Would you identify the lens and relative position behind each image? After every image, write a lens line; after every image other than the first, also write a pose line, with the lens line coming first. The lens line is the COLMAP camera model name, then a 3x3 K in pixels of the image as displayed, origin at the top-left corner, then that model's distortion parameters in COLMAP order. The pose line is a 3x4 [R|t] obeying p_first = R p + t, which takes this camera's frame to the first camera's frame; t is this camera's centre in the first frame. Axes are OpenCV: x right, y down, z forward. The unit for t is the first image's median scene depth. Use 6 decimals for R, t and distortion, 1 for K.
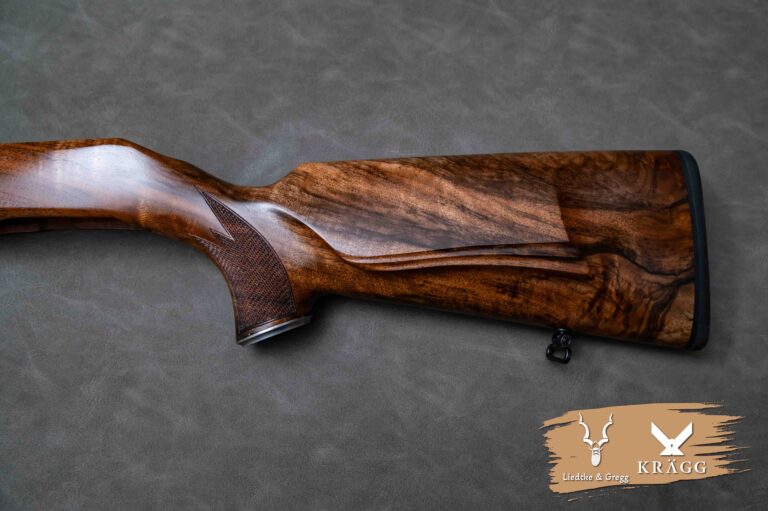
lens RADIAL K [[533.8, 0, 415.3], [0, 533.8, 250.6], [0, 0, 1]] dist [-0.145310, 0.075972]
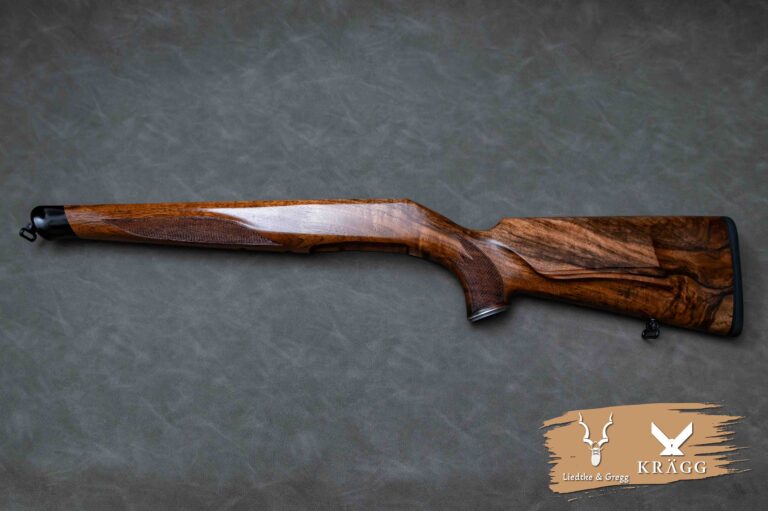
lens RADIAL K [[591.0, 0, 366.1], [0, 591.0, 271.1], [0, 0, 1]] dist [-0.143439, 0.091821]
pose [[0.995466, 0.035383, -0.088294, -0.495143], [-0.040817, 0.997332, -0.060523, 0.145531], [0.085916, 0.063852, 0.994254, -0.950090]]
